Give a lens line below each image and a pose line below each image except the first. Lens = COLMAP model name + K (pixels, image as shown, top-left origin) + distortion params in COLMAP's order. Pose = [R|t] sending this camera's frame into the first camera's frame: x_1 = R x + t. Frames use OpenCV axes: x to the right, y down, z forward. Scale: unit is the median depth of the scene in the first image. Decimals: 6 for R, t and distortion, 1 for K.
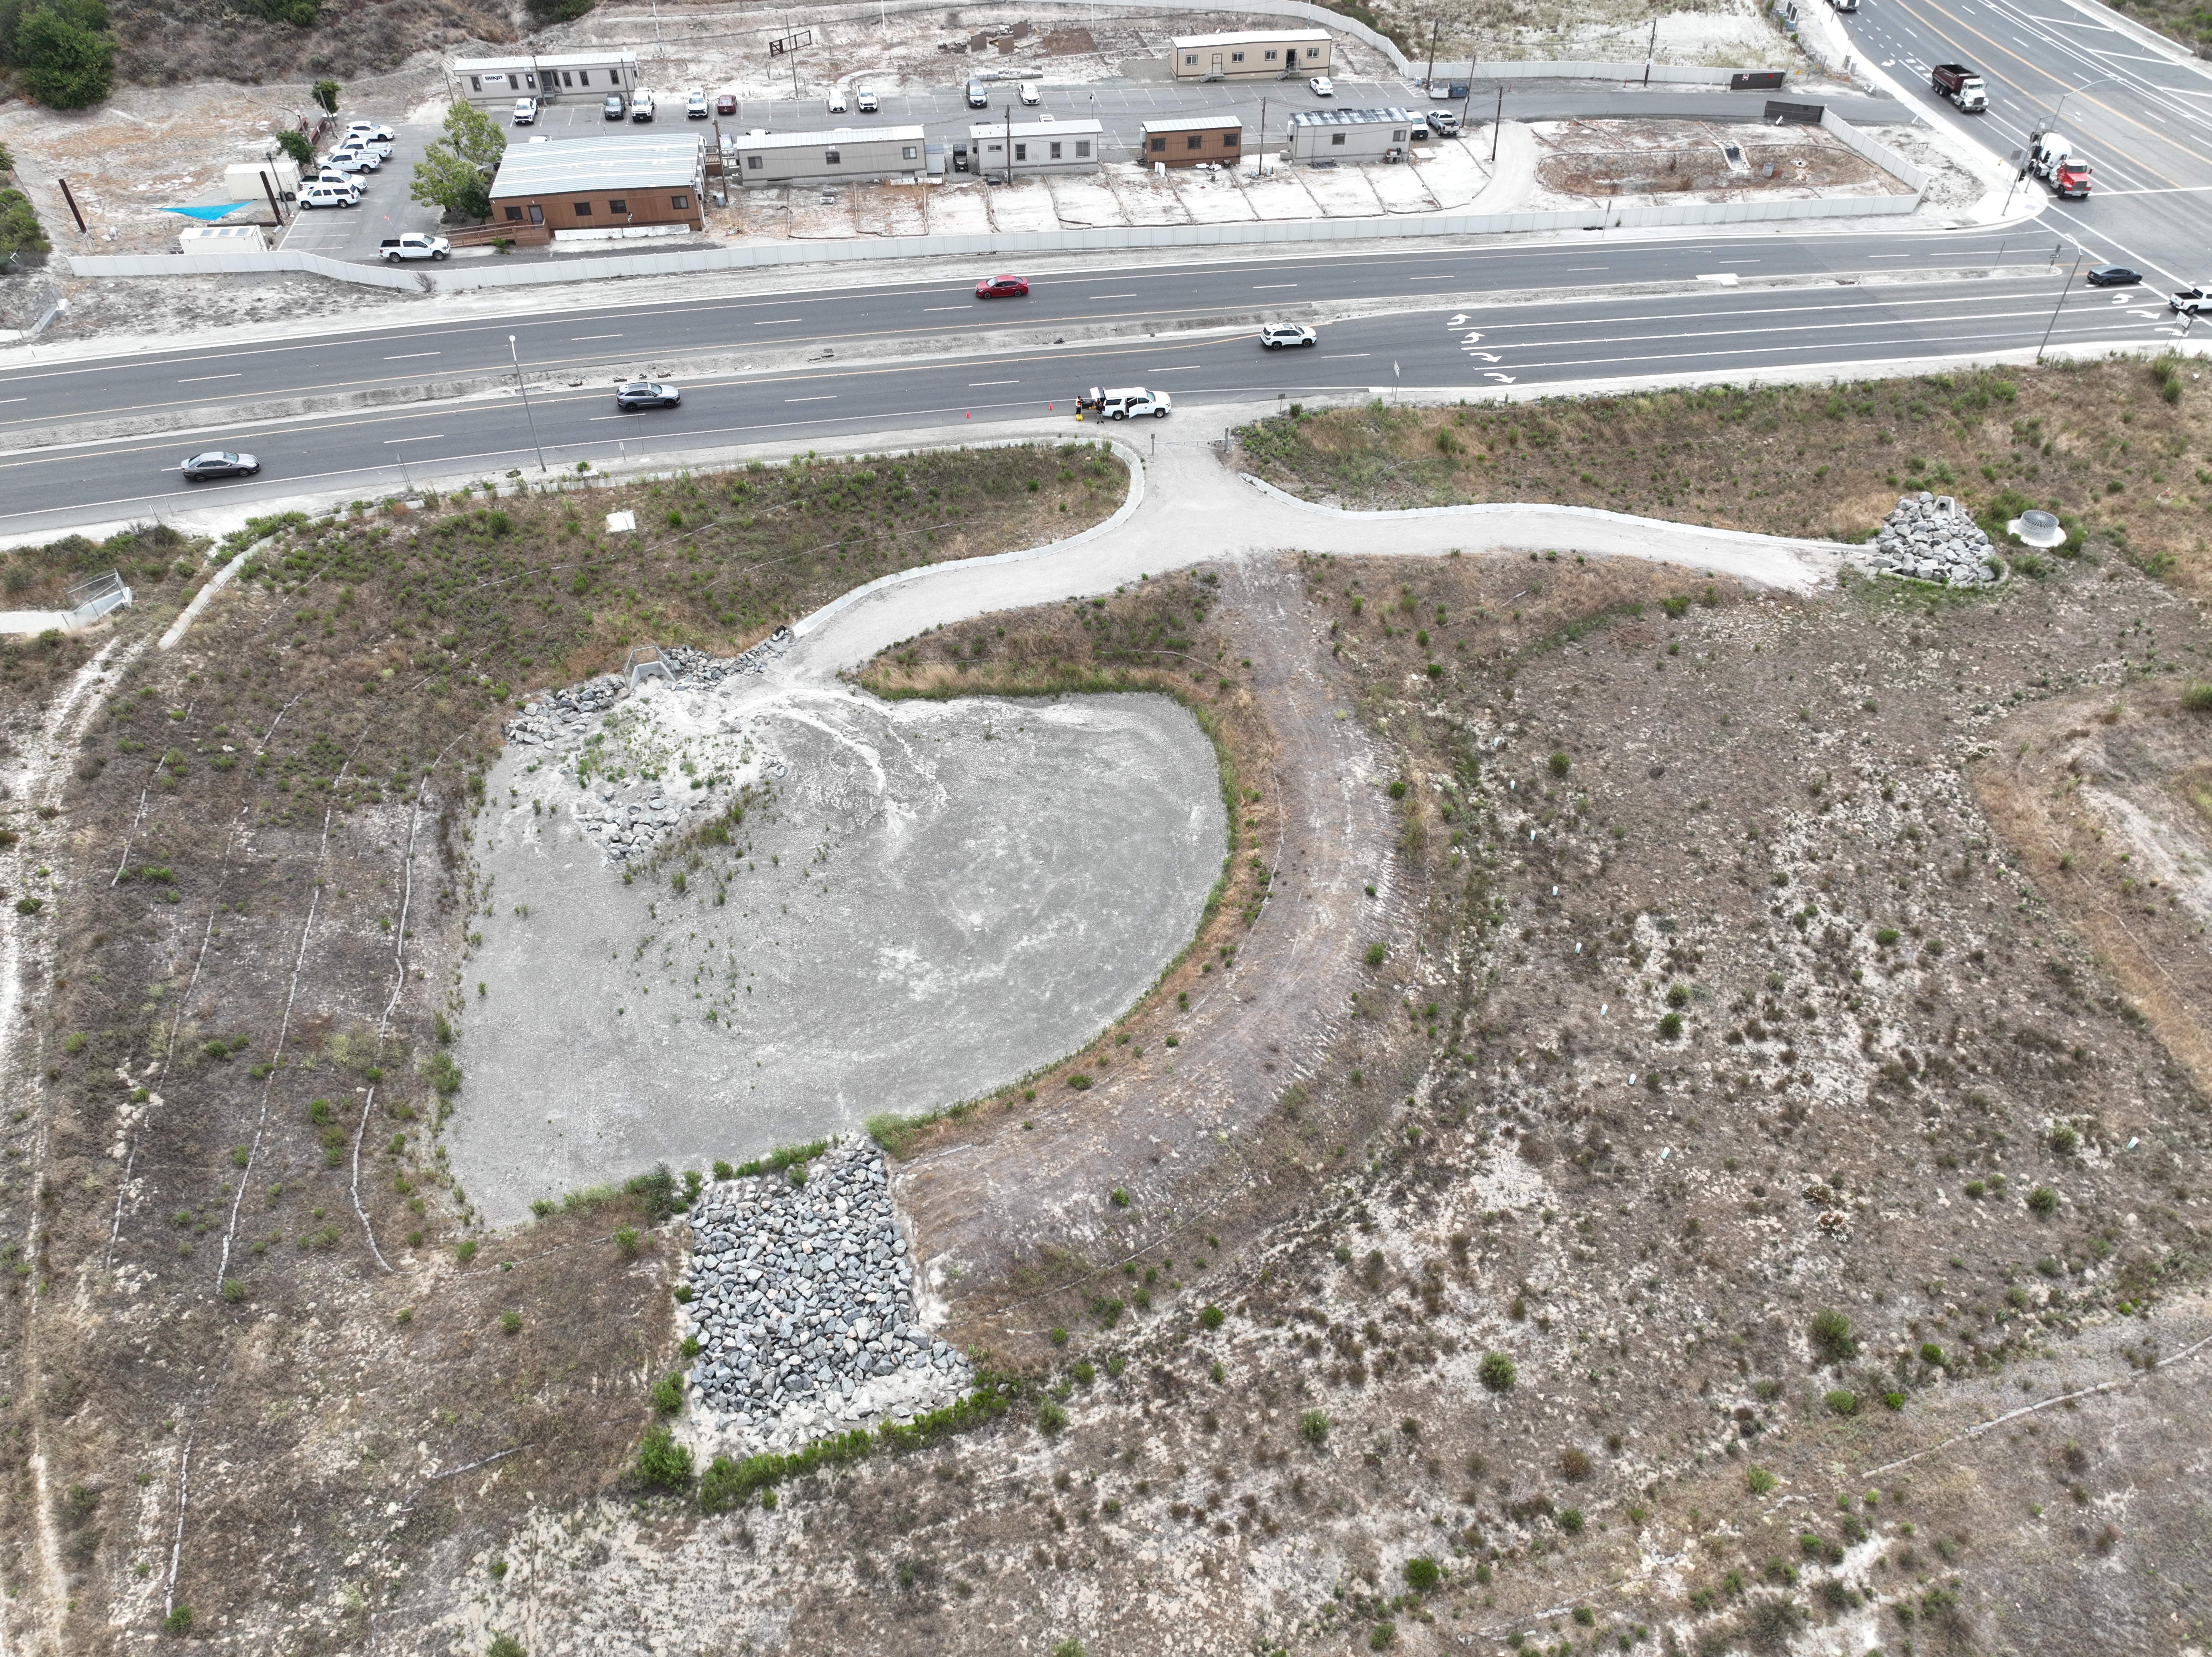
lens RADIAL K [[1521.5, 0, 1109.8], [0, 1521.5, 858.1], [0, 0, 1]] dist [-0.009935, 0.025339]
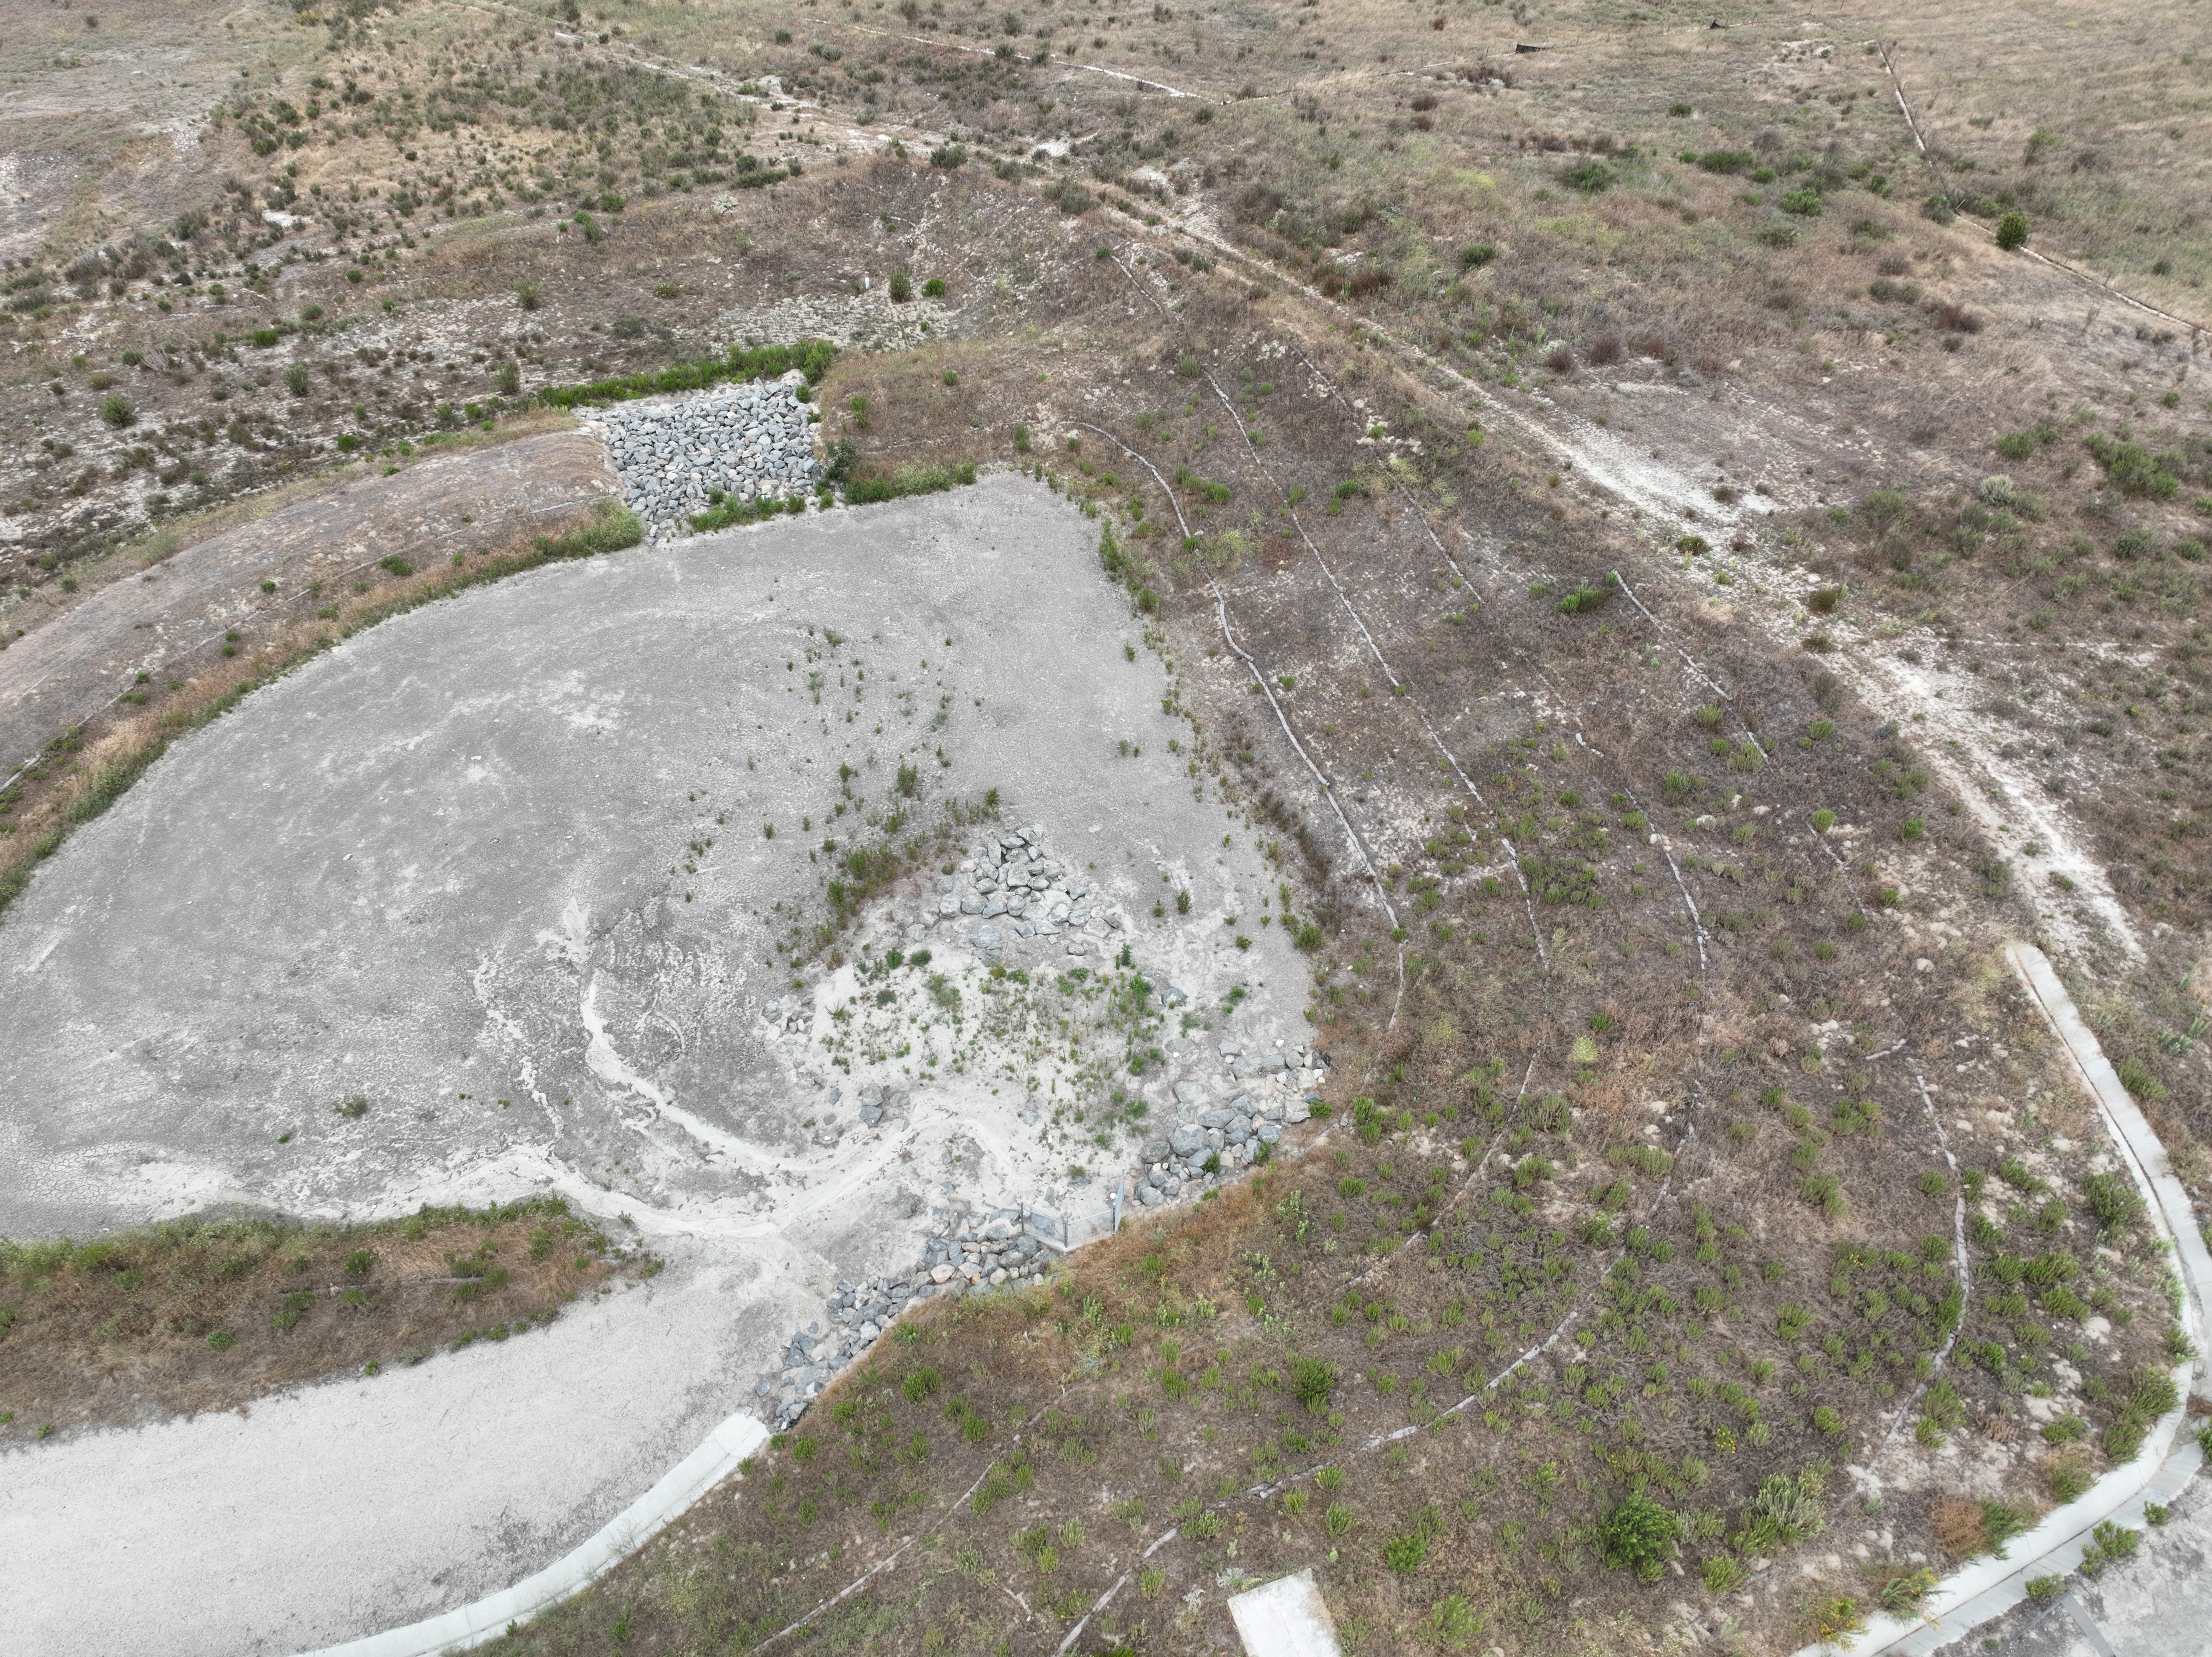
lens RADIAL K [[1530.5, 0, 1114.7], [0, 1530.5, 839.4], [0, 0, 1]] dist [-0.005712, 0.020301]
pose [[-0.998525, 0.042299, -0.034025, -0.328223], [-0.033218, 0.019651, 0.999255, -0.617547], [0.042936, 0.998912, -0.018217, 0.976240]]
